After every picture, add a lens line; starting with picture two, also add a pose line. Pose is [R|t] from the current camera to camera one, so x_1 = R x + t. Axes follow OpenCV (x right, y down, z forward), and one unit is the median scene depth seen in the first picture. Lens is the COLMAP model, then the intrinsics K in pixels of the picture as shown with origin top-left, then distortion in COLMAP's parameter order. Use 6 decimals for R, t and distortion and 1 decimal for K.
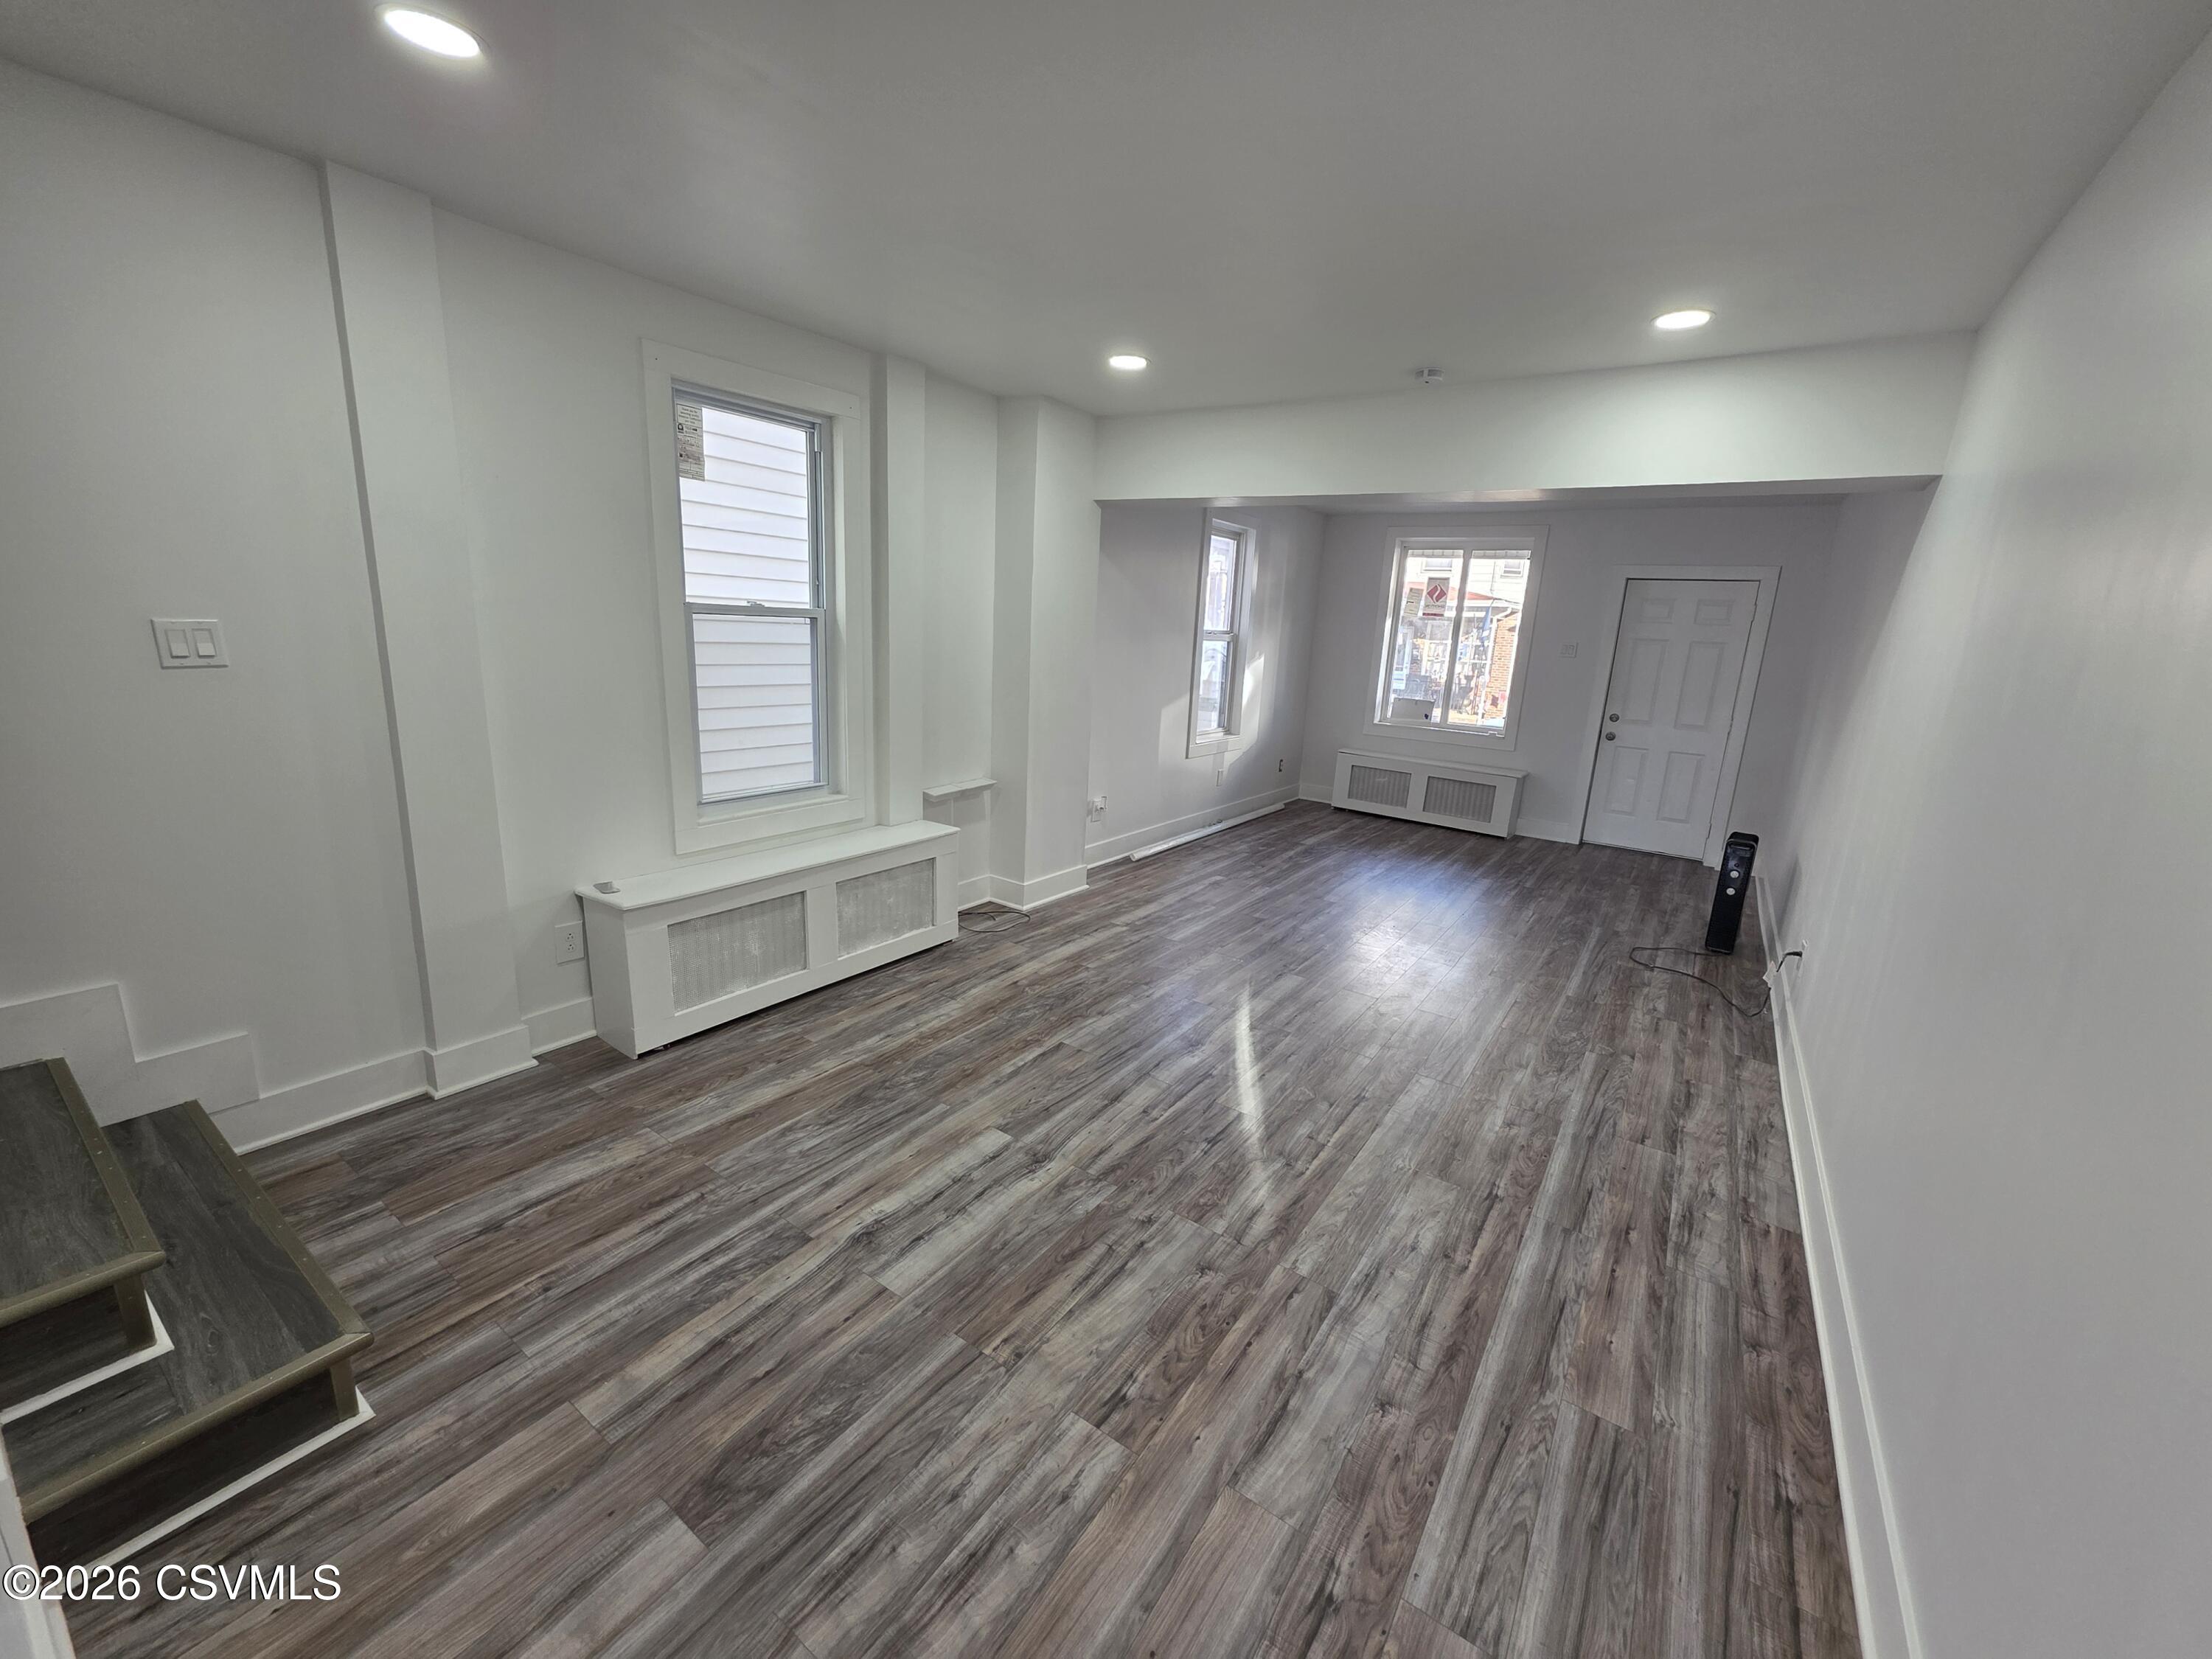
lens RADIAL K [[882.9, 0, 1100.5], [0, 882.9, 829.5], [0, 0, 1]] dist [0.000139, 0.000180]
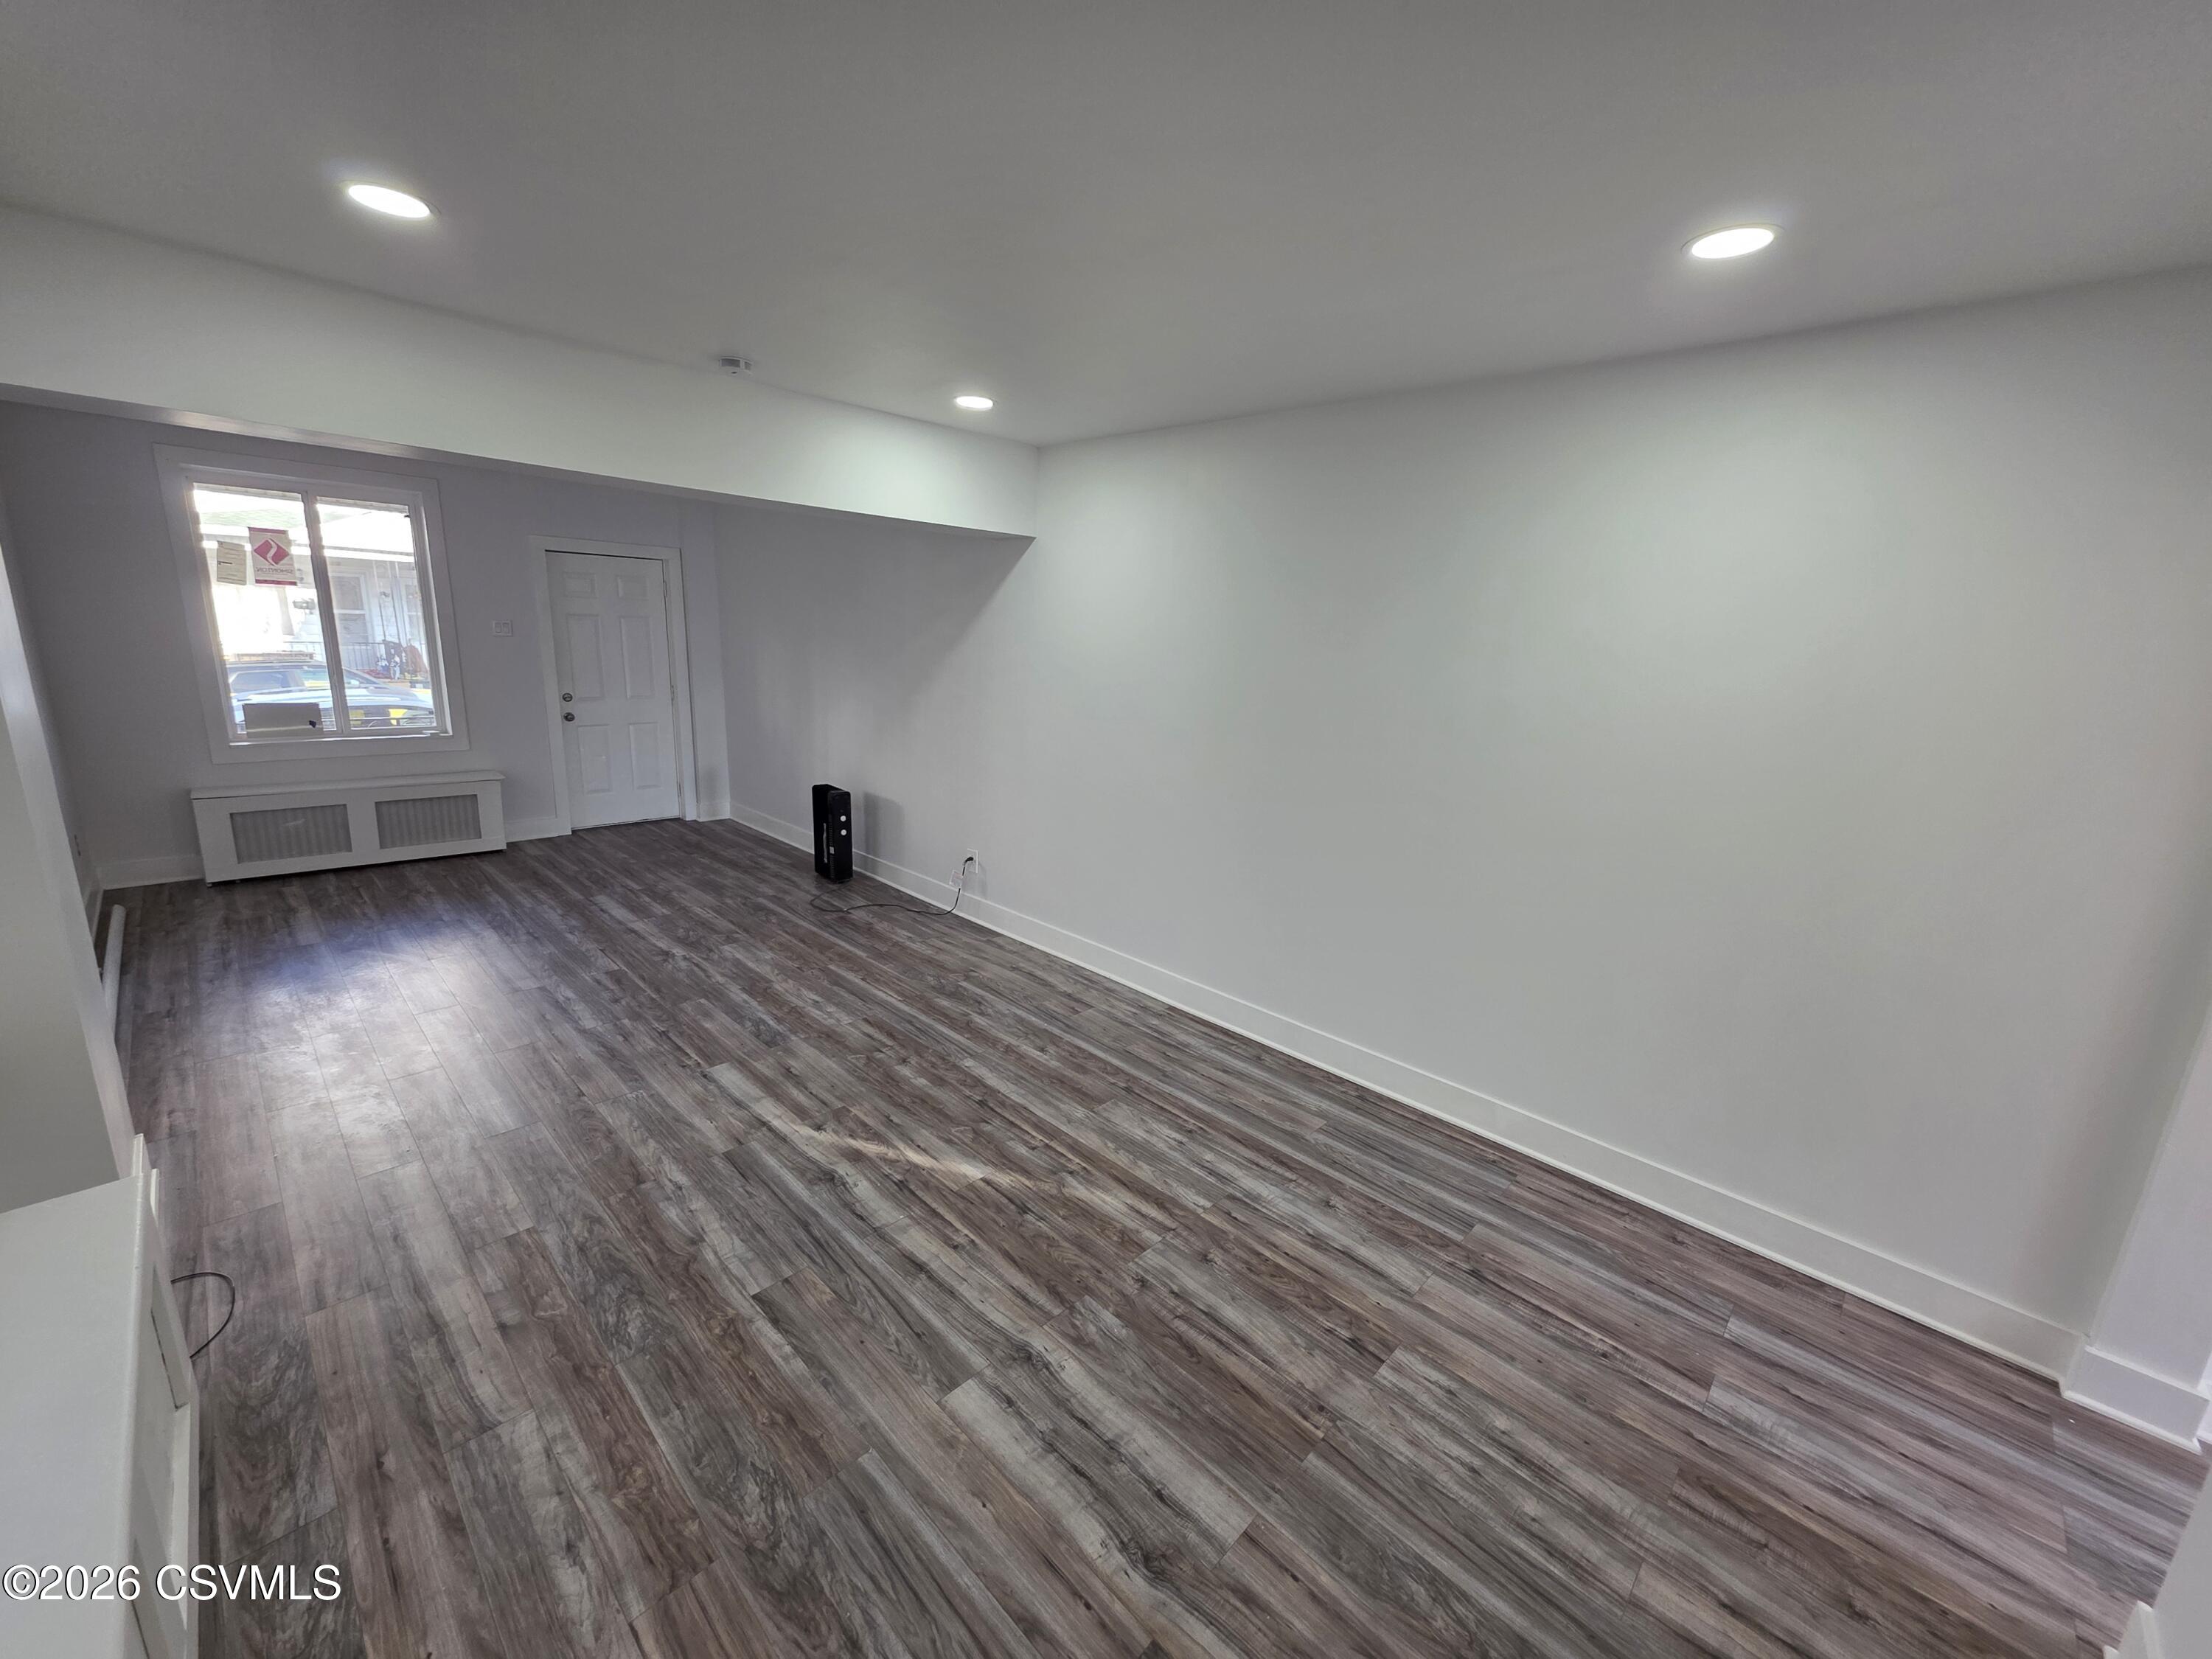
lens RADIAL K [[882.9, 0, 1100.5], [0, 882.9, 829.5], [0, 0, 1]] dist [0.000139, 0.000180]
pose [[0.161155, -0.266714, 0.950207, -0.800994], [0.191114, 0.953001, 0.235085, -0.308792], [-0.968248, 0.143713, 0.204553, 0.783310]]
